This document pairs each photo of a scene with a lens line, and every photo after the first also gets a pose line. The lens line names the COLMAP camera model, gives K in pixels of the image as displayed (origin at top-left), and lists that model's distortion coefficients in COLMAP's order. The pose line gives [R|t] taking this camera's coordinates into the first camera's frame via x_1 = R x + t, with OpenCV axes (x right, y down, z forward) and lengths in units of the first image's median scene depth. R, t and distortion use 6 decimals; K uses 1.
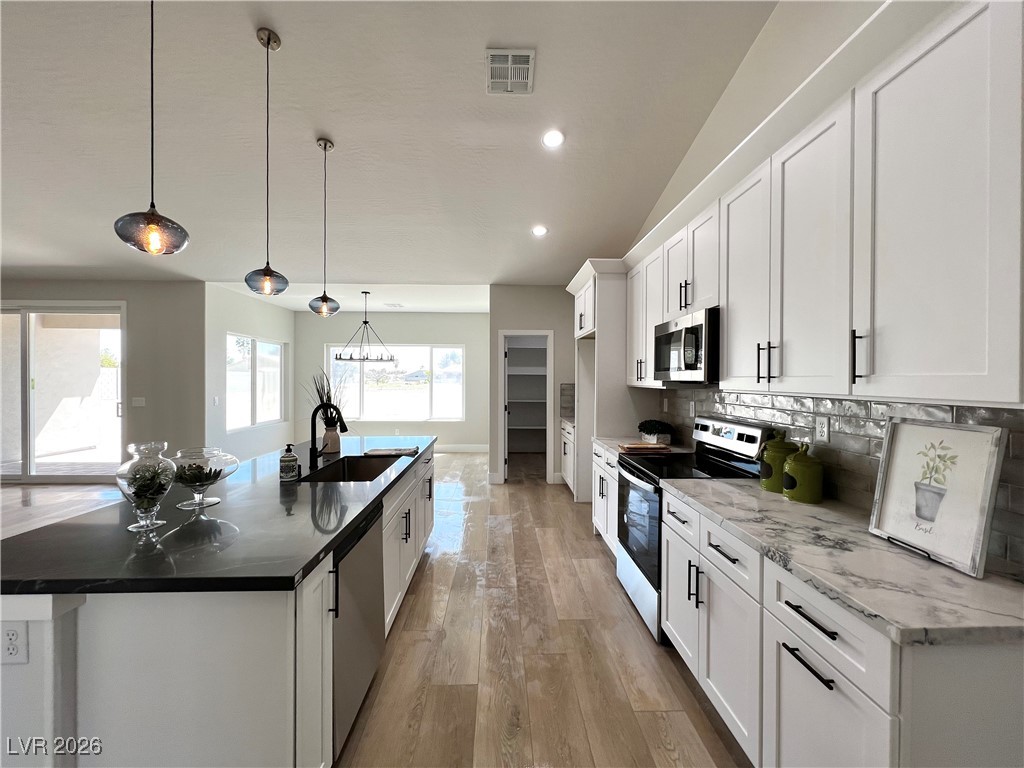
lens RADIAL K [[410.7, 0, 509.5], [0, 410.7, 382.3], [0, 0, 1]] dist [-0.001514, 0.000228]
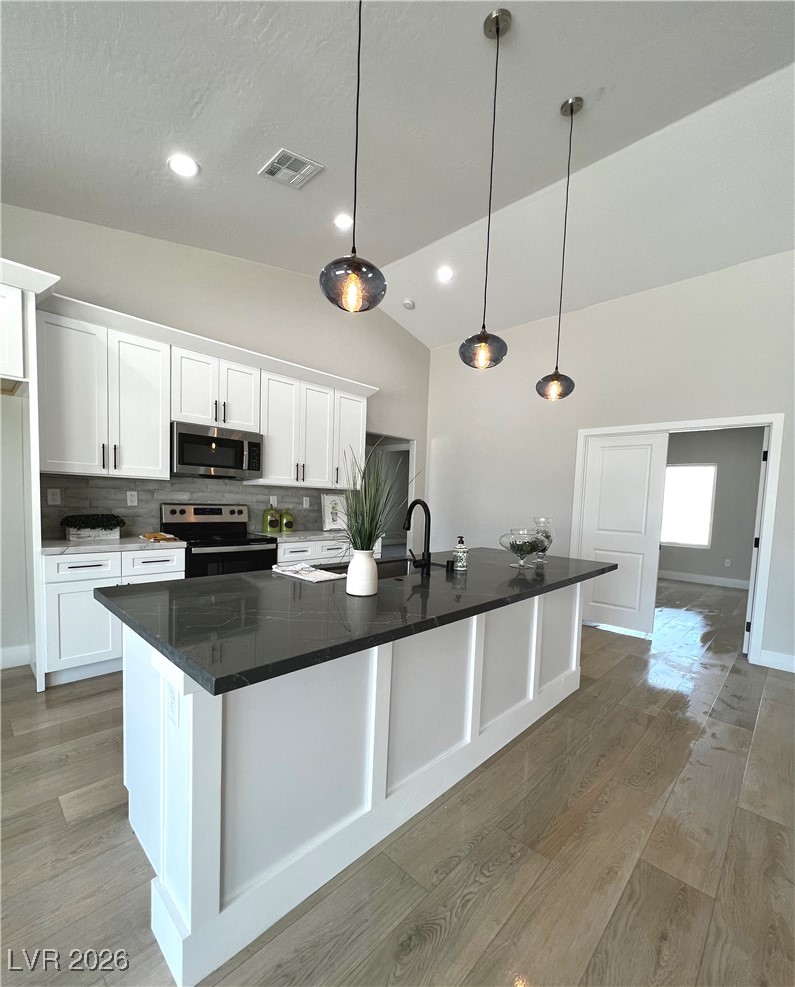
lens RADIAL K [[426.4, 0, 400.3], [0, 426.4, 527.9], [0, 0, 1]] dist [-0.001250, -0.000321]
pose [[-0.702564, -0.078383, 0.707291, -1.377691], [-0.034874, 0.996513, 0.075794, 0.056231], [-0.710766, 0.028584, -0.702848, 2.152111]]
